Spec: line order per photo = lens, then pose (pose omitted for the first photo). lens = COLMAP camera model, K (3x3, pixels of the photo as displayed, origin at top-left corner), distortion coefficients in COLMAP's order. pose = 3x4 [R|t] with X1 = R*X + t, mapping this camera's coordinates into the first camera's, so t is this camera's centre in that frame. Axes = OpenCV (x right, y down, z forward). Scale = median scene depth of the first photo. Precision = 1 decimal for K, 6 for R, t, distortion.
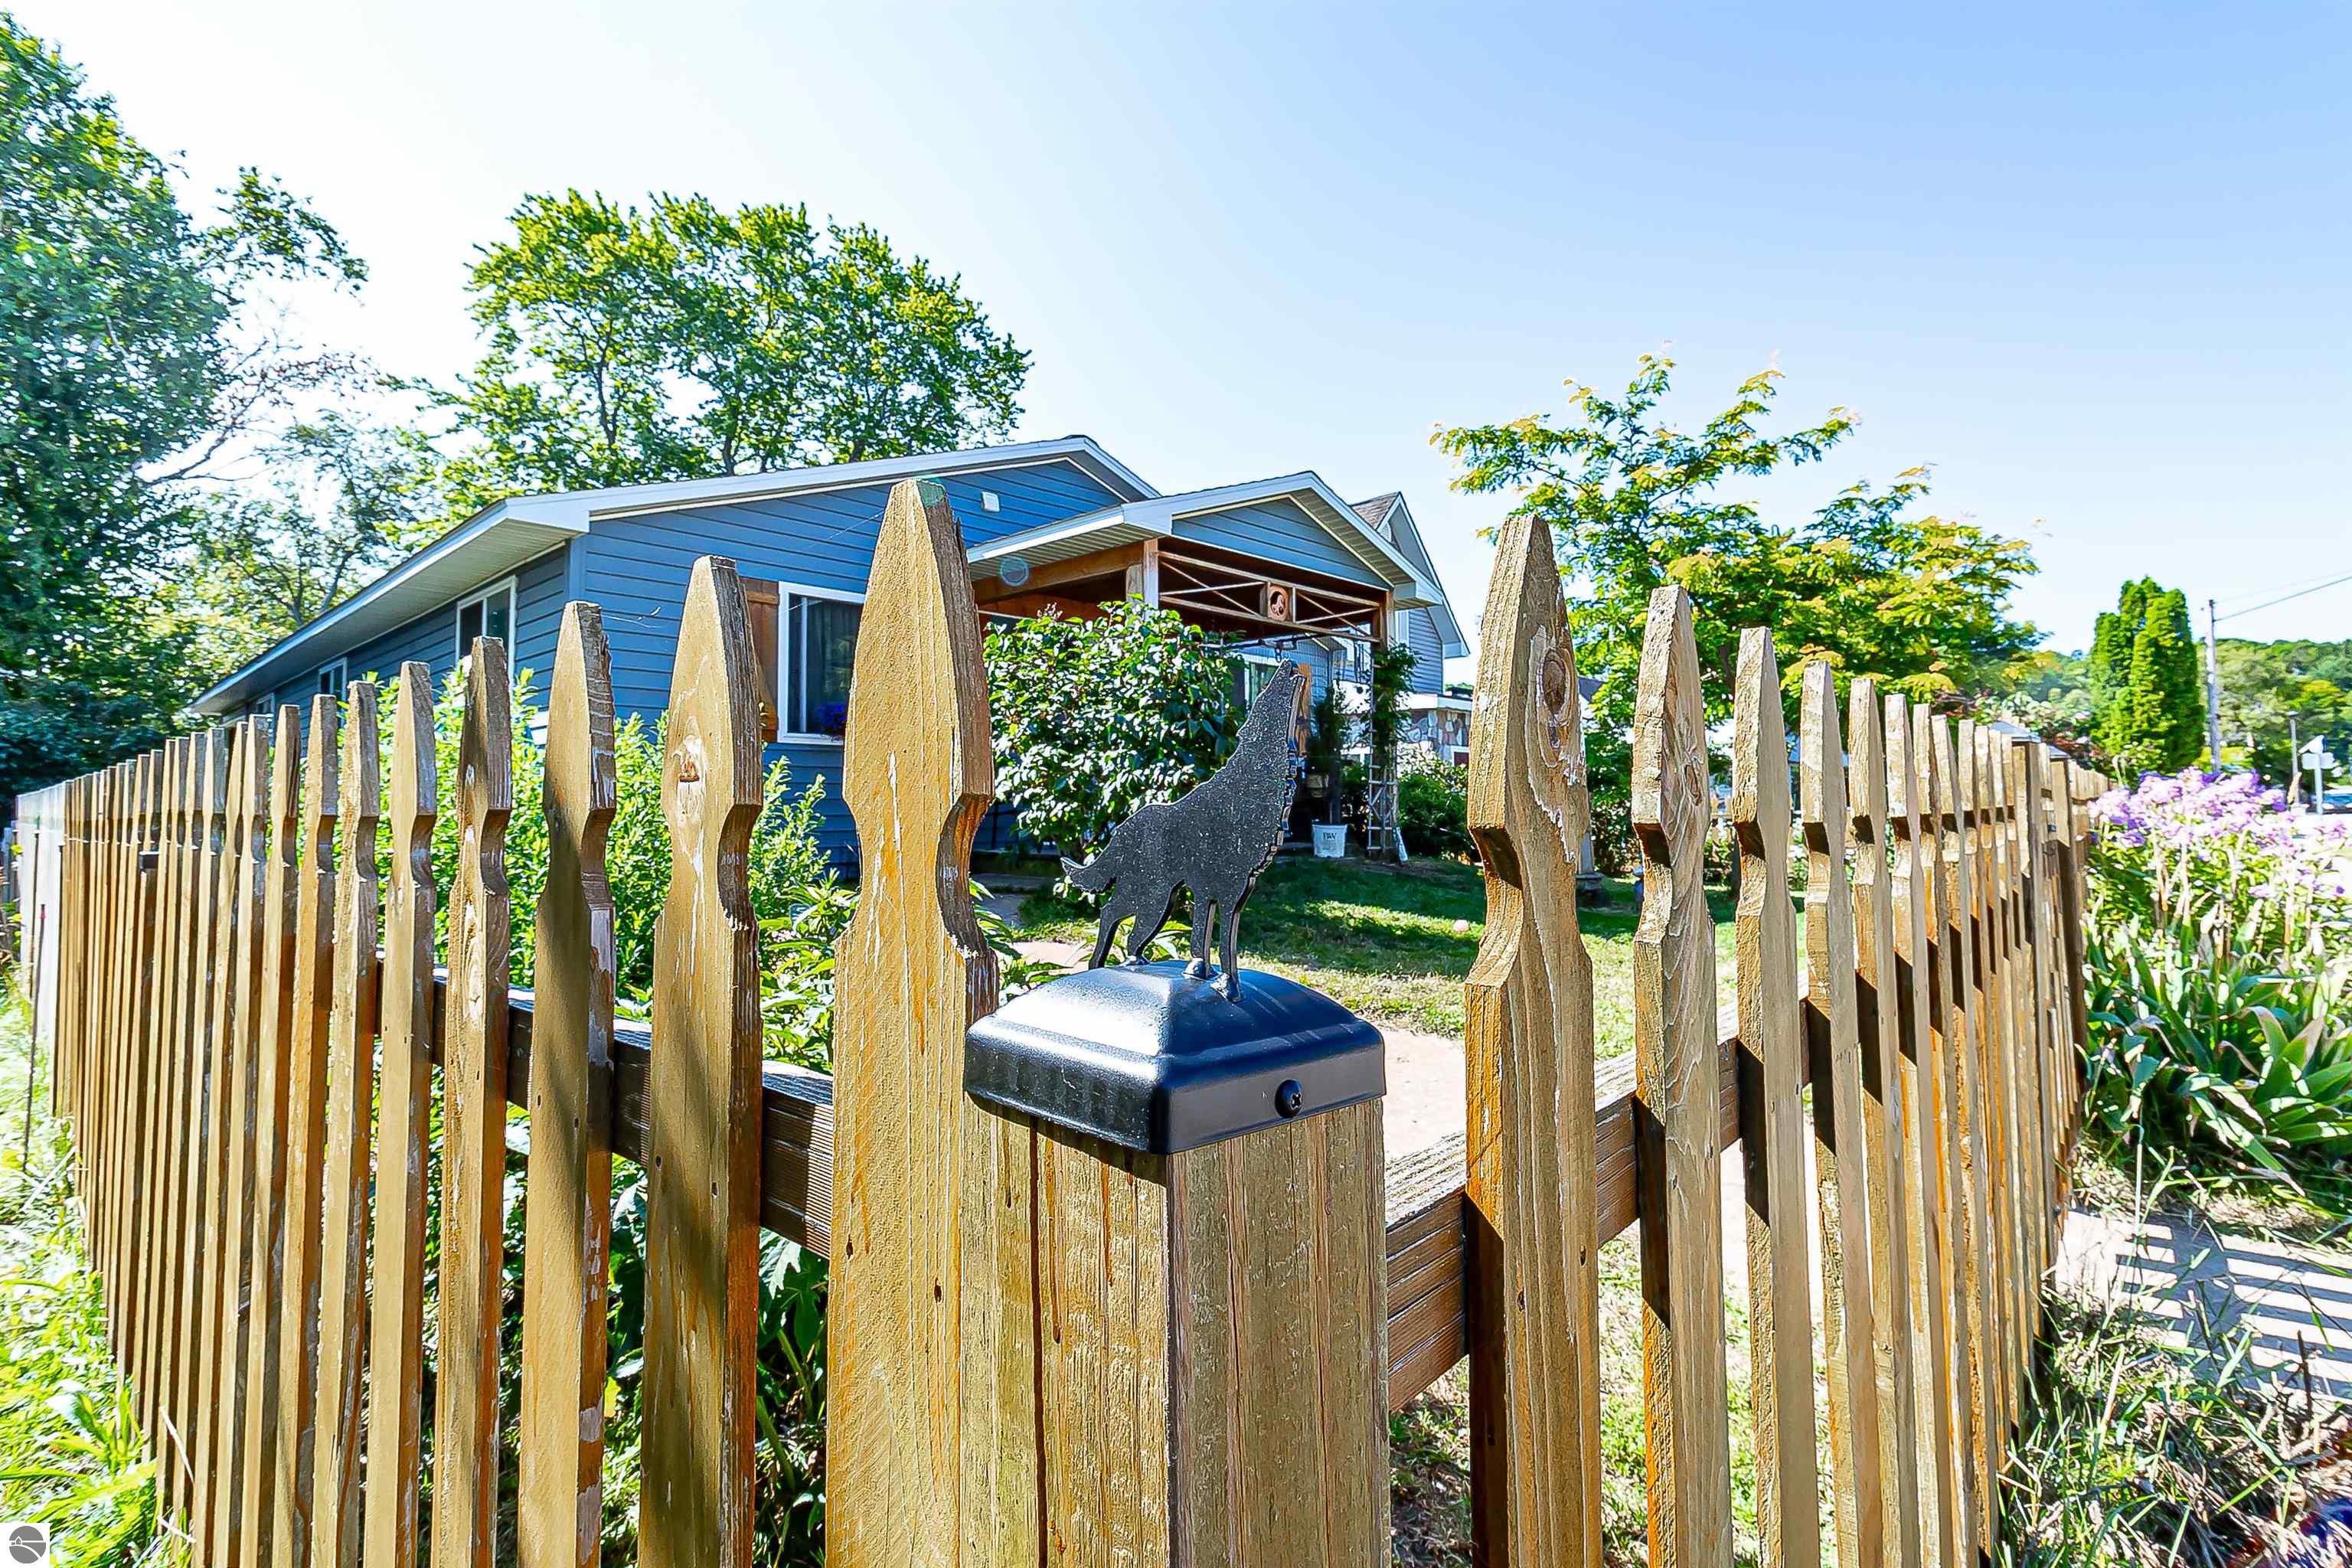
lens RADIAL K [[1091.7, 0, 1193.6], [0, 1091.7, 779.5], [0, 0, 1]] dist [0.001786, 0.000150]
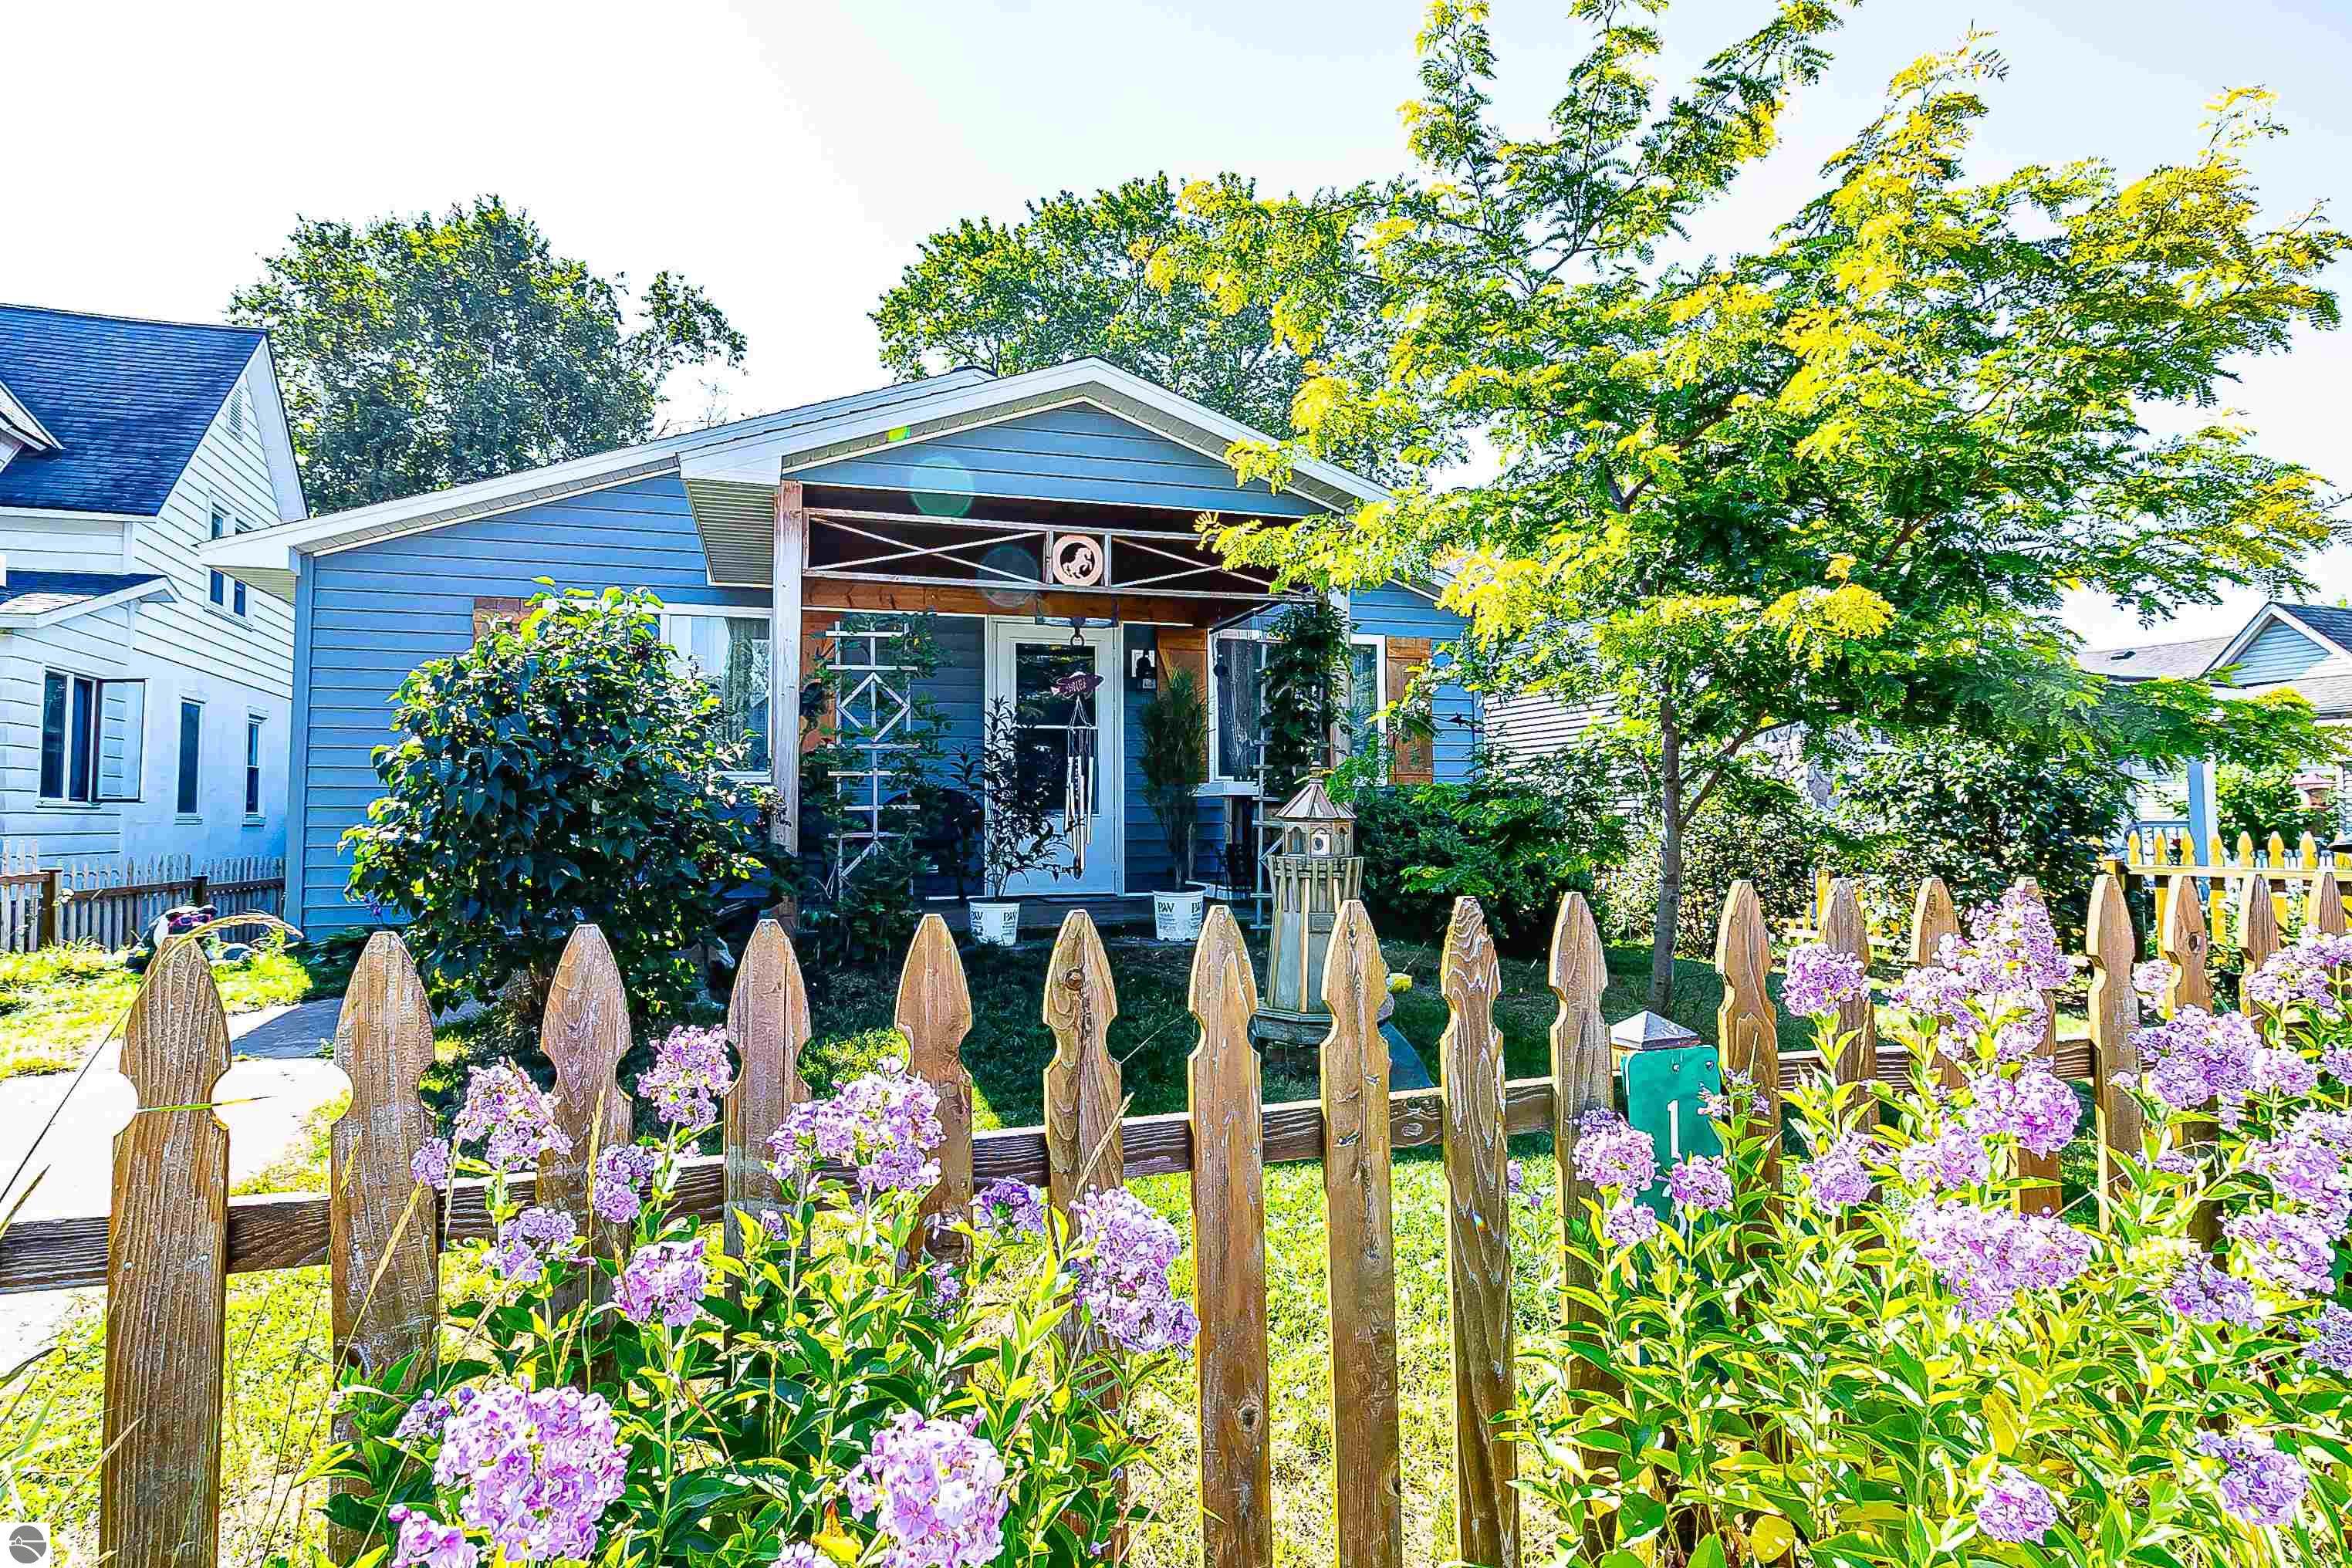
lens RADIAL K [[1225.9, 0, 1154.0], [0, 1225.9, 768.3], [0, 0, 1]] dist [-0.003141, -0.000948]
pose [[0.855532, -0.022964, -0.517240, 0.551426], [0.016012, 0.999712, -0.017900, -0.020521], [0.517502, 0.007032, 0.855653, 0.411289]]
